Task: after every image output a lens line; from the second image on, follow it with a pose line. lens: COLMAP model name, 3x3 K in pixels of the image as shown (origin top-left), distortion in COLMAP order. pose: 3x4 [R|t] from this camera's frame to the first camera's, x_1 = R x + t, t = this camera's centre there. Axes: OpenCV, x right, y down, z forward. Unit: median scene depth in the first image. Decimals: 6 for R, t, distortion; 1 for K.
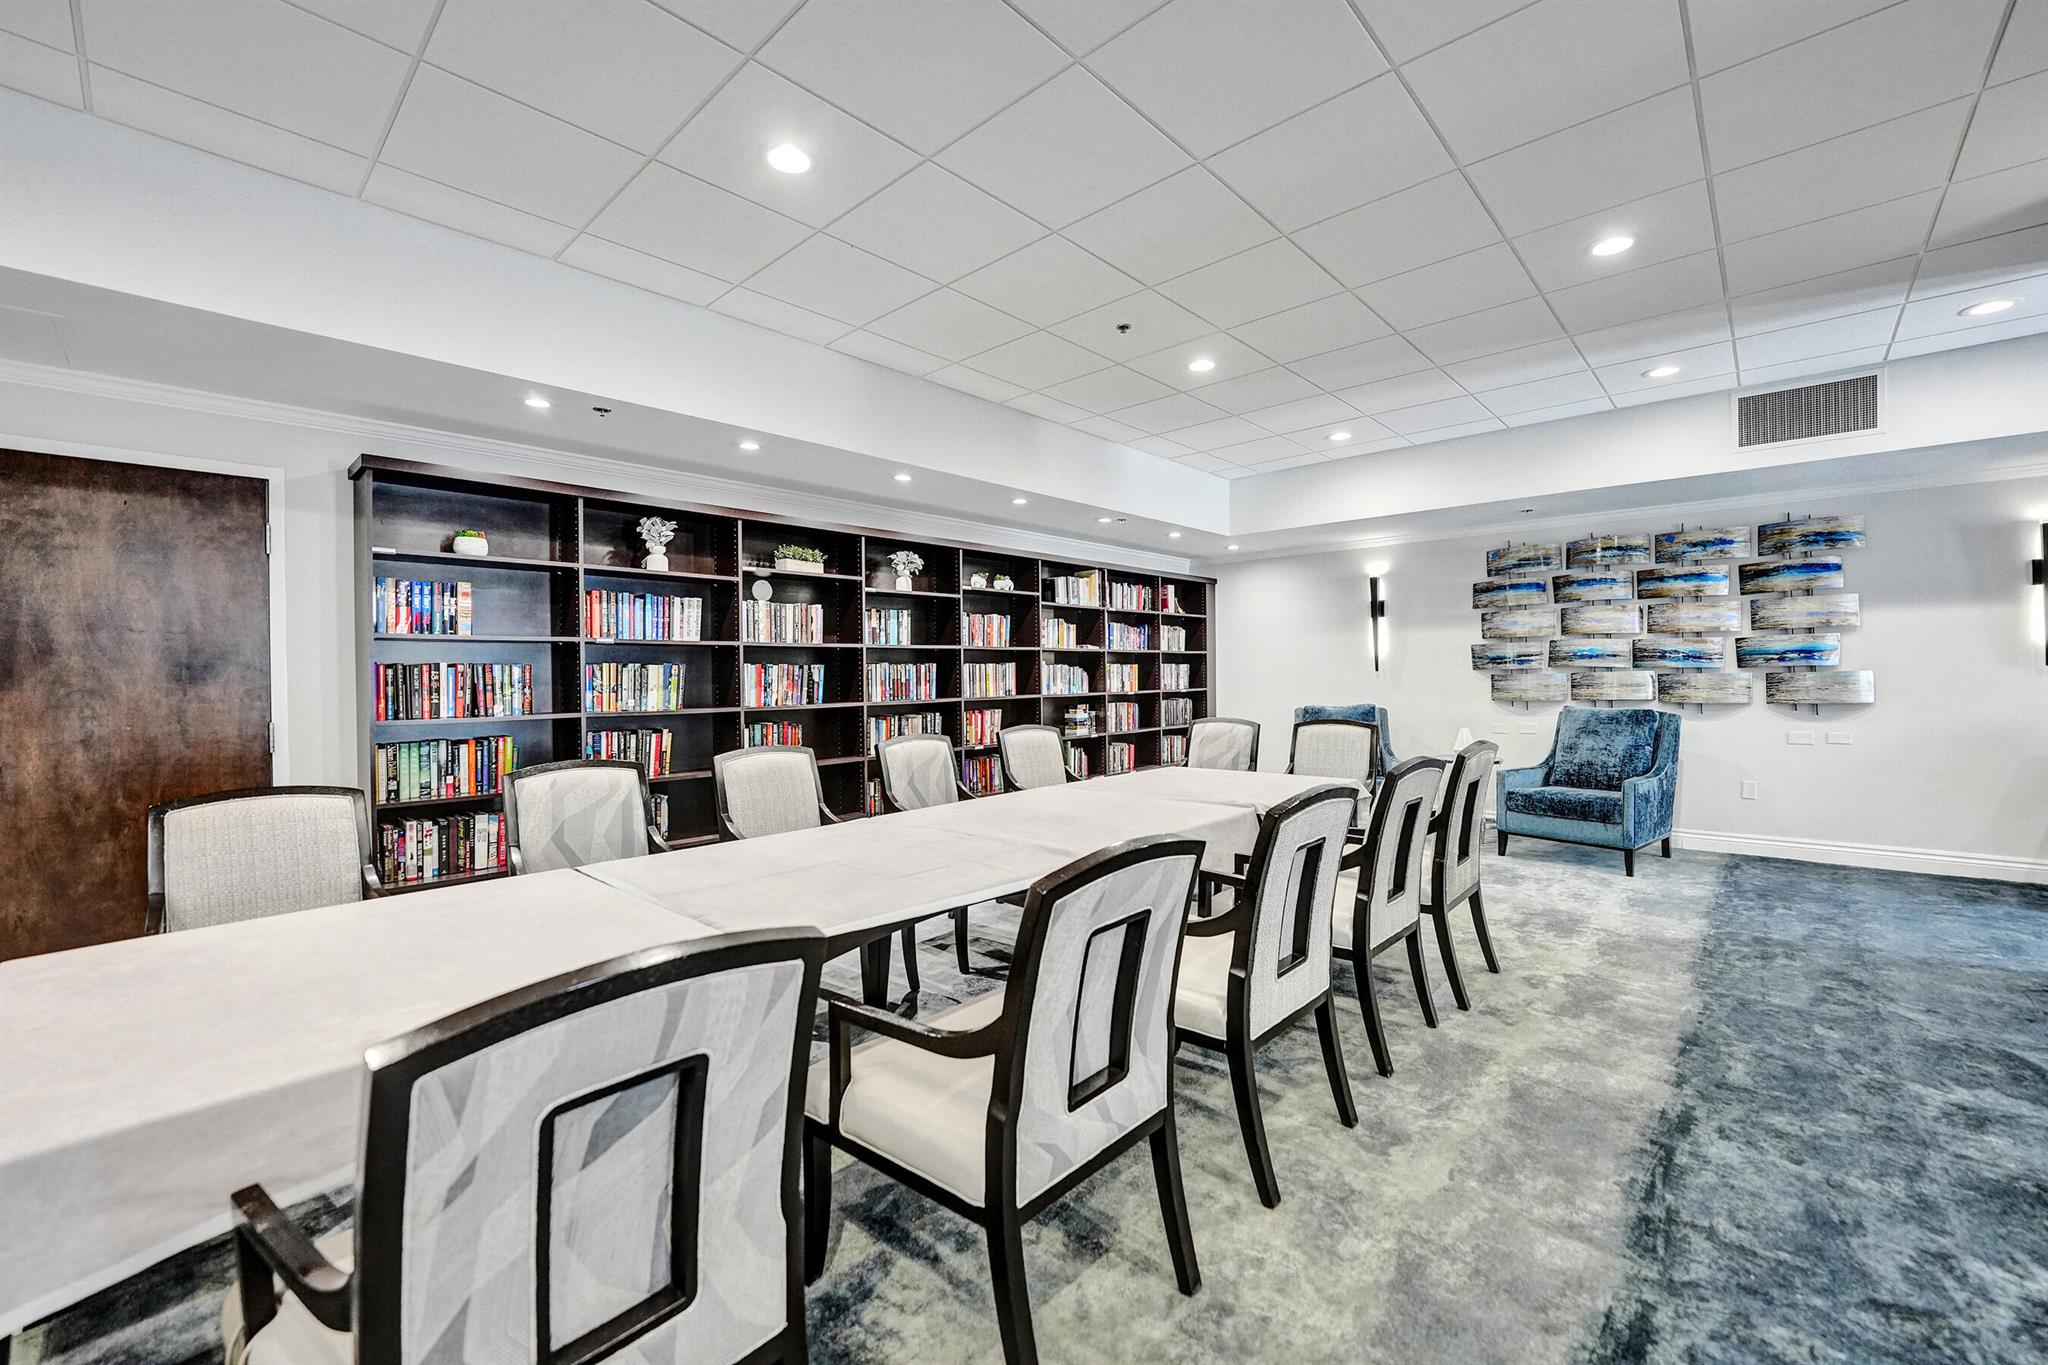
lens RADIAL K [[848.3, 0, 1022.5], [0, 848.3, 676.0], [0, 0, 1]] dist [-0.002375, 0.000017]
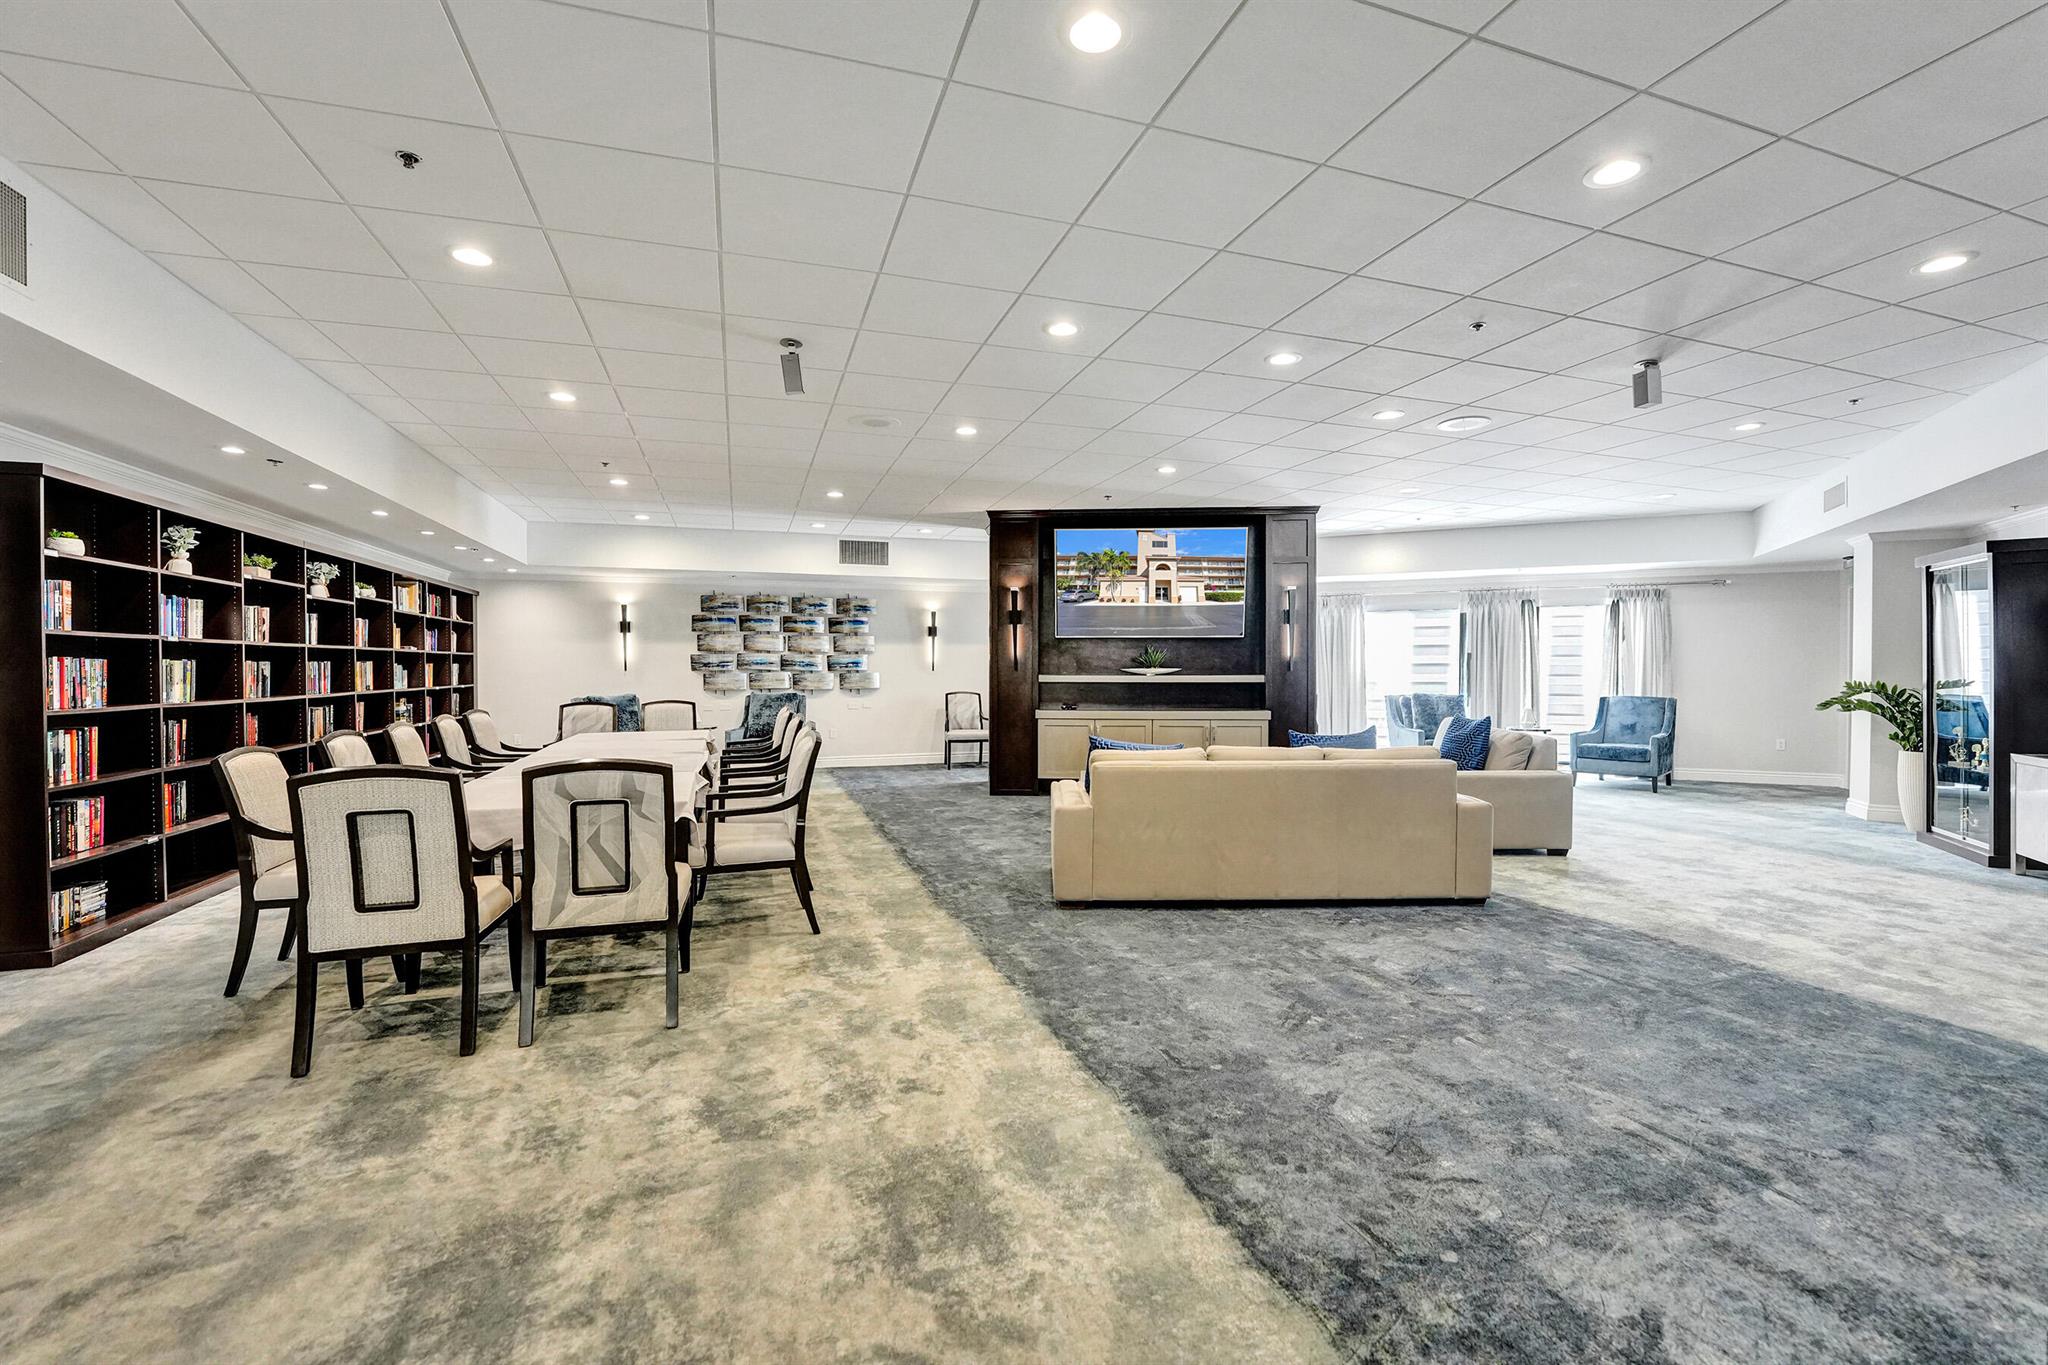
lens RADIAL K [[848.3, 0, 1021.3], [0, 848.3, 681.9], [0, 0, 1]] dist [-0.002375, 0.000017]
pose [[0.493370, -0.003684, 0.869812, -0.592517], [-0.001040, 0.999988, 0.004826, 0.005404], [-0.869819, -0.003286, 0.493360, -0.325403]]
